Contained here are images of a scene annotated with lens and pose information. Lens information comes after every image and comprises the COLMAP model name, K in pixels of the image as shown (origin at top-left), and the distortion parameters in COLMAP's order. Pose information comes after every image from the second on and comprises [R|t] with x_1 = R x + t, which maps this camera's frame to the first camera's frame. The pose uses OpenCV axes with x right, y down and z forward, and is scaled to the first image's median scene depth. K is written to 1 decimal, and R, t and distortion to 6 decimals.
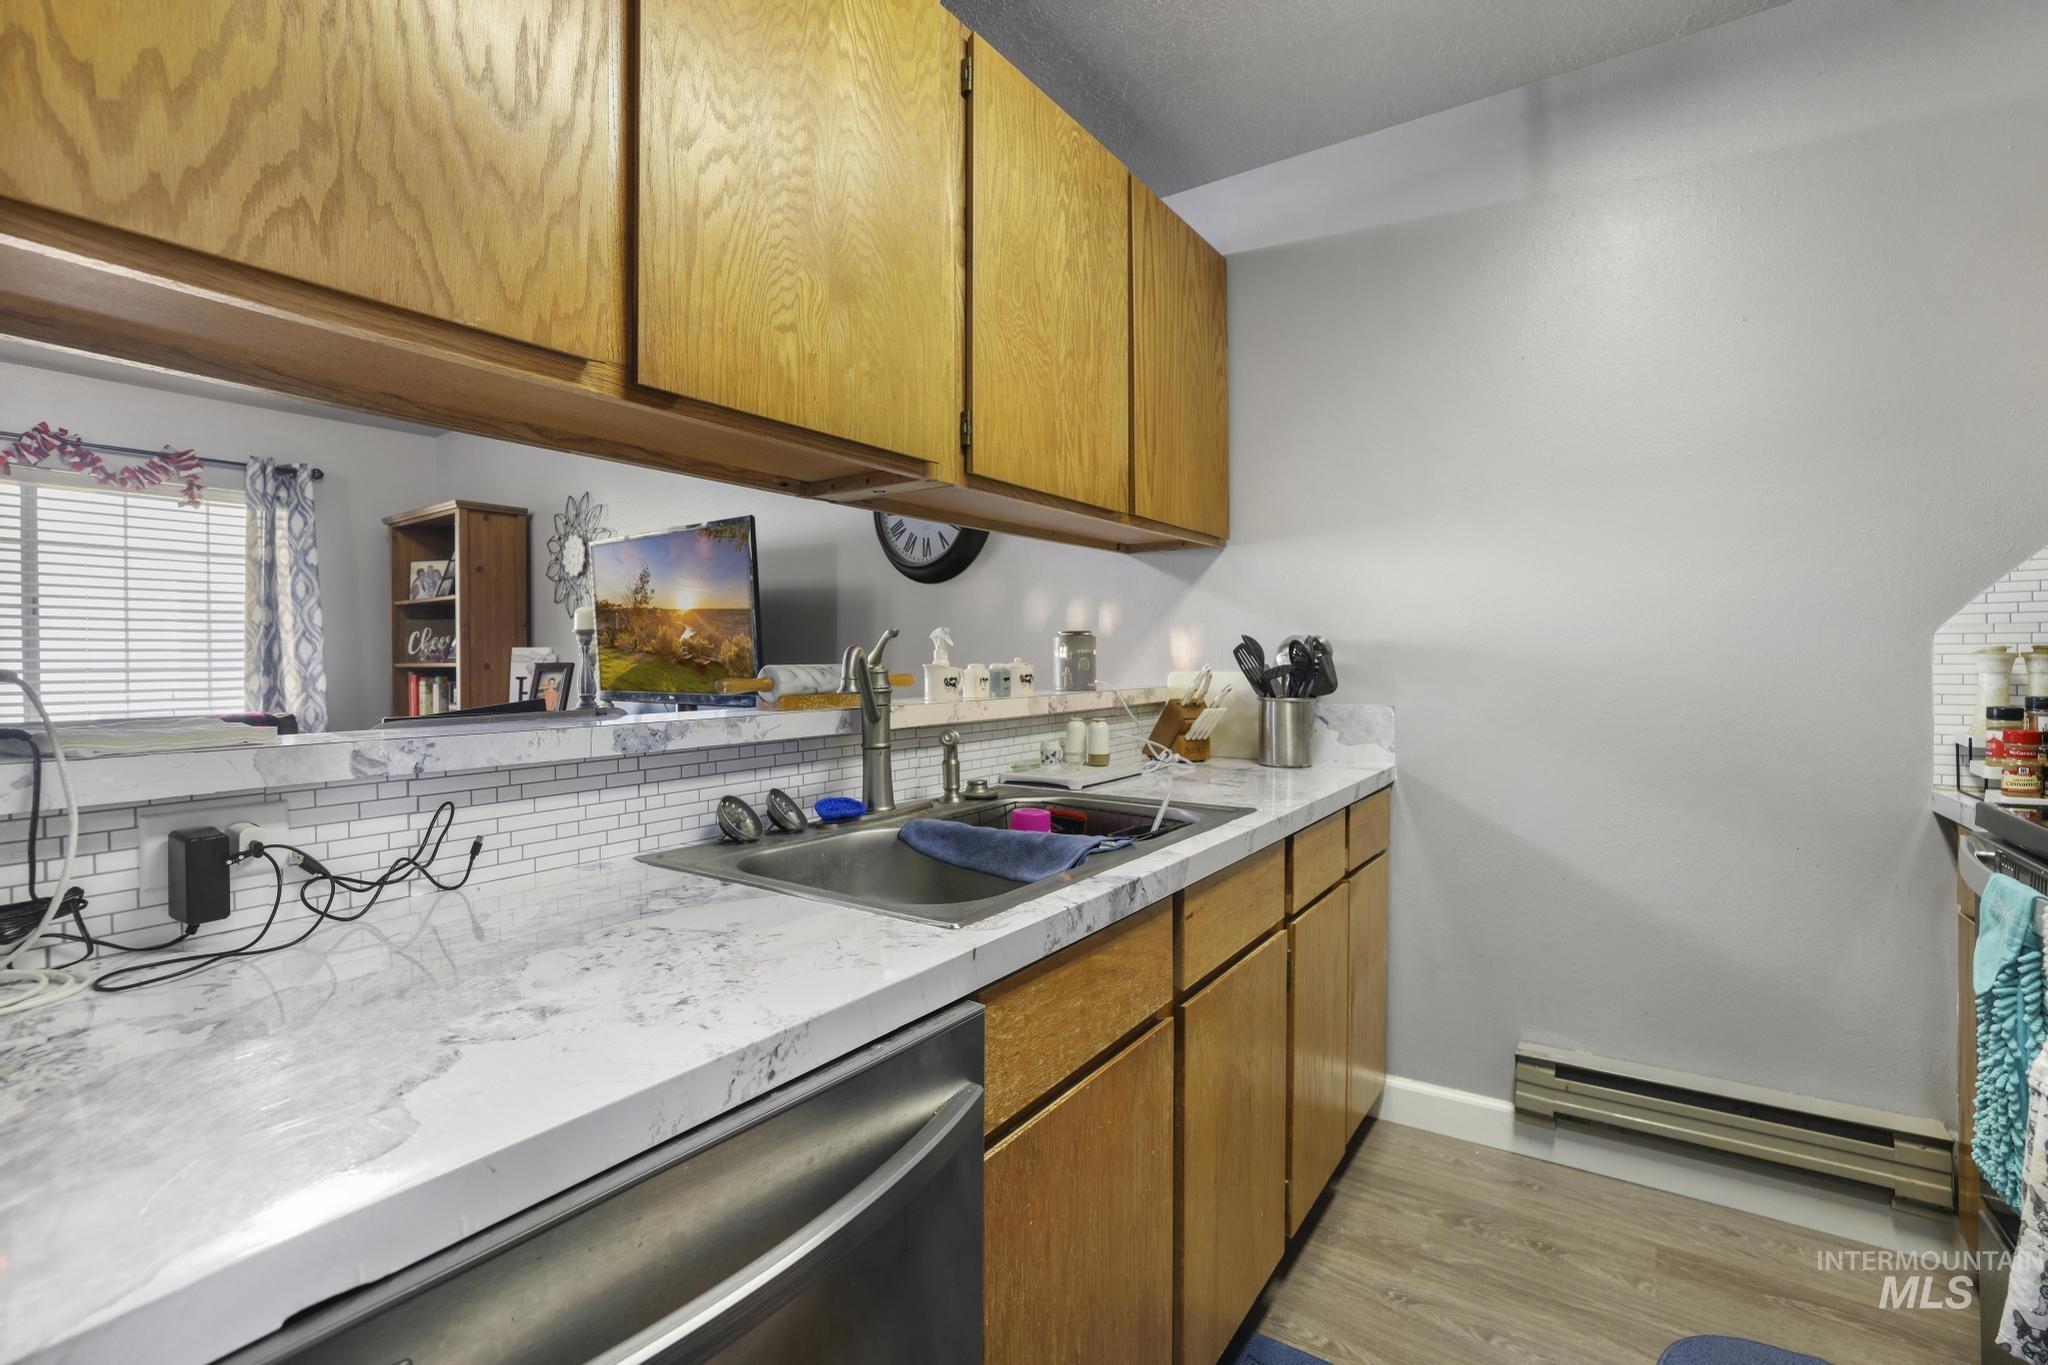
lens RADIAL K [[900.2, 0, 1041.4], [0, 900.2, 666.5], [0, 0, 1]] dist [-0.046984, 0.016181]
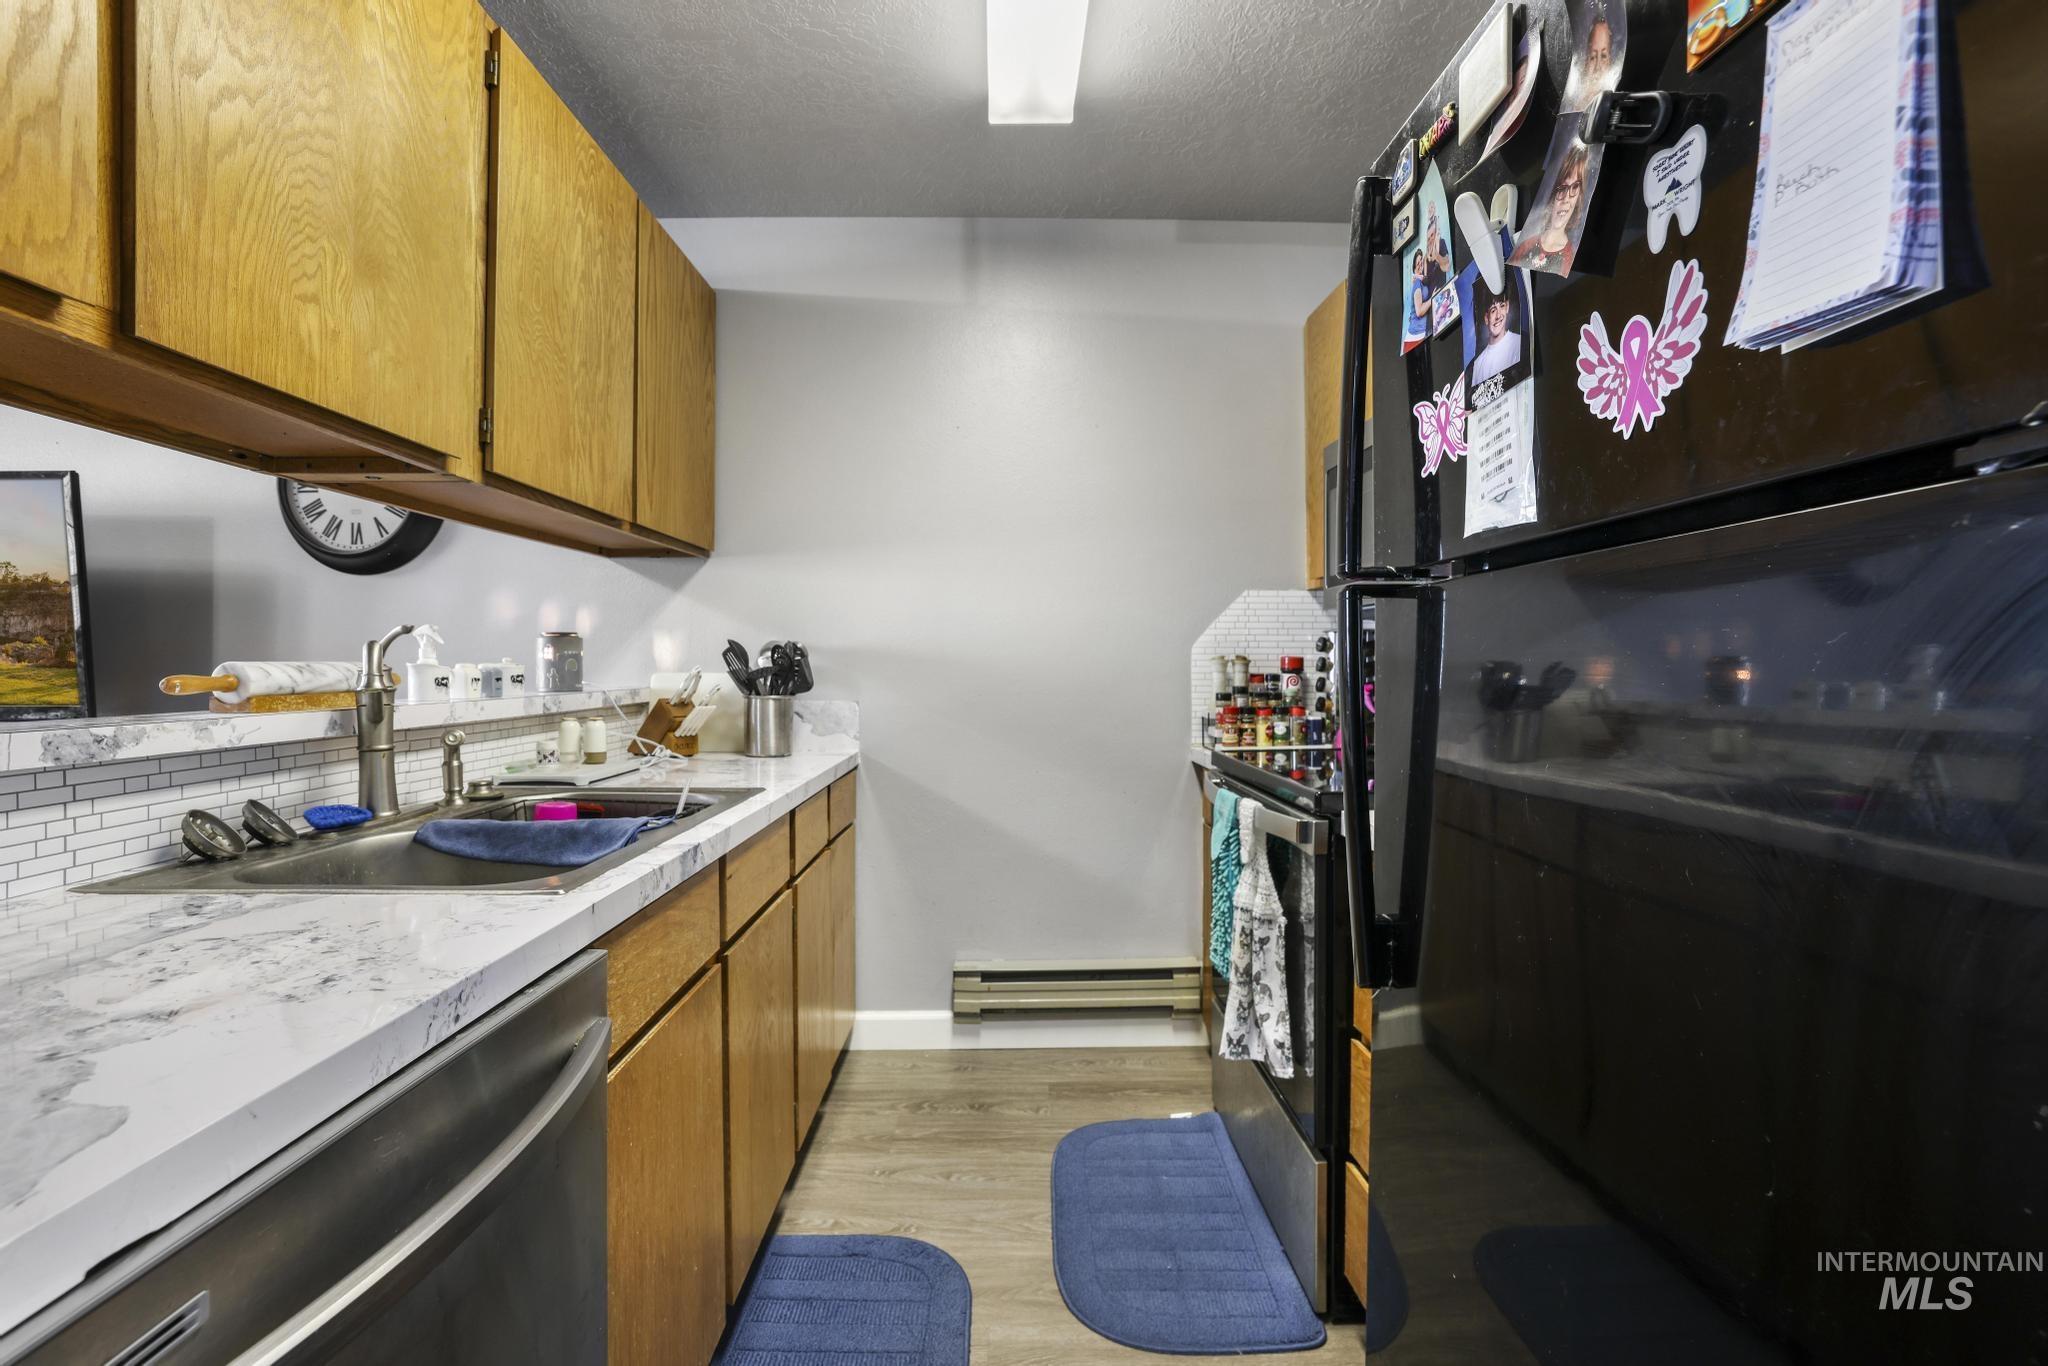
lens RADIAL K [[900.2, 0, 1021.0], [0, 900.2, 681.5], [0, 0, 1]] dist [-0.046984, 0.016181]
pose [[0.816035, -0.004574, 0.577985, -0.158868], [0.000377, 0.999973, 0.007381, 0.011400], [-0.578003, -0.005805, 0.816014, -0.138643]]
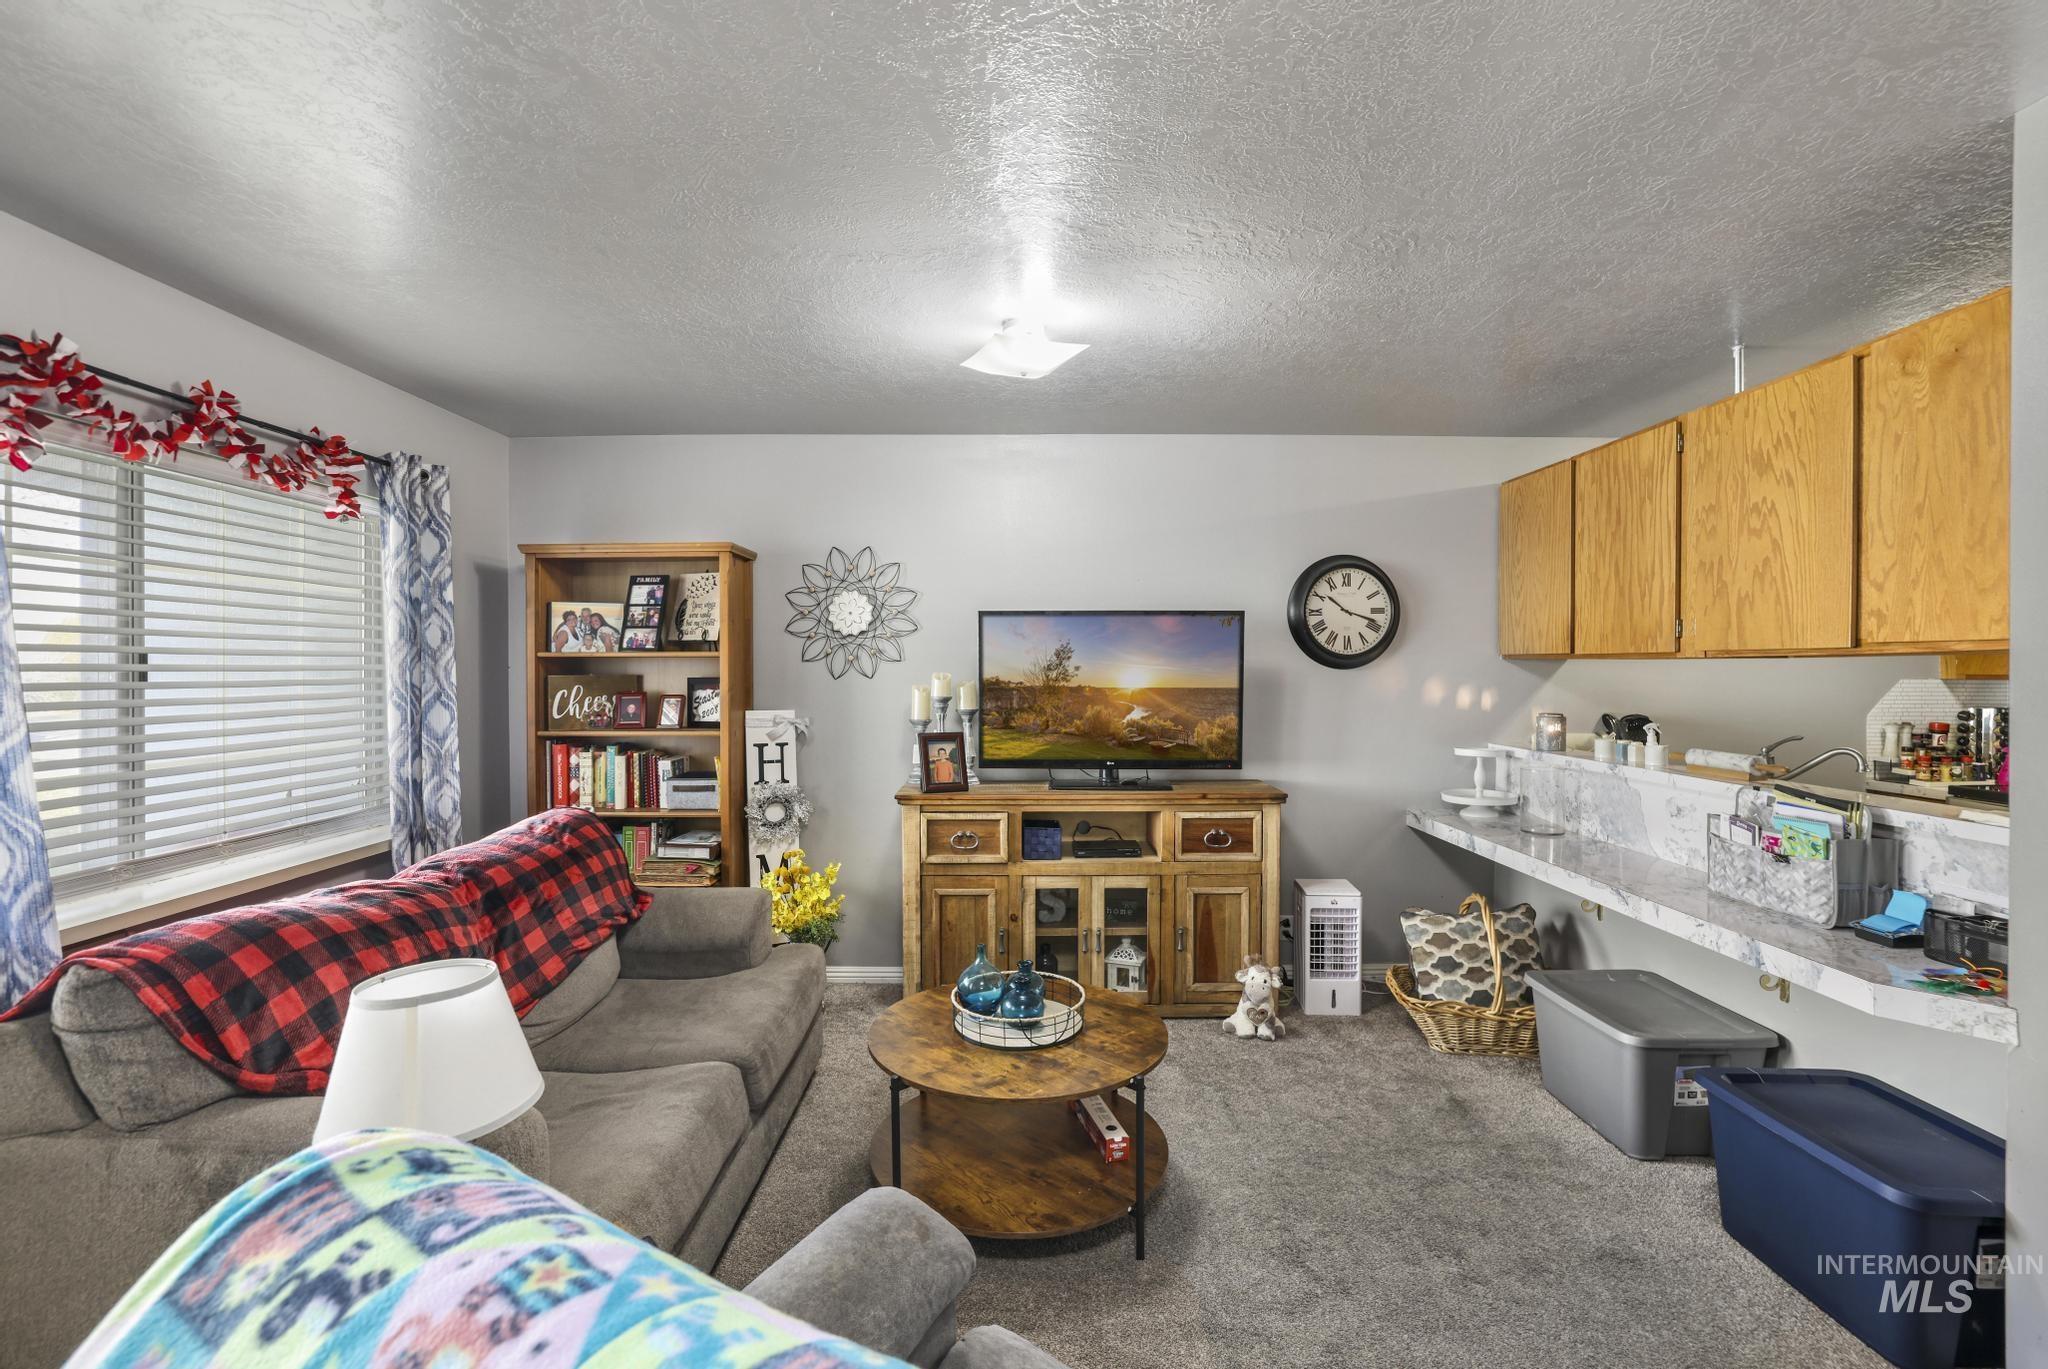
lens RADIAL K [[900.2, 0, 1031.4], [0, 900.2, 671.6], [0, 0, 1]] dist [-0.046984, 0.016181]
pose [[0.825639, 0.003442, 0.564188, -2.107215], [-0.000660, 0.999987, -0.005135, -0.136705], [-0.564198, 0.003867, 0.825631, 0.272869]]
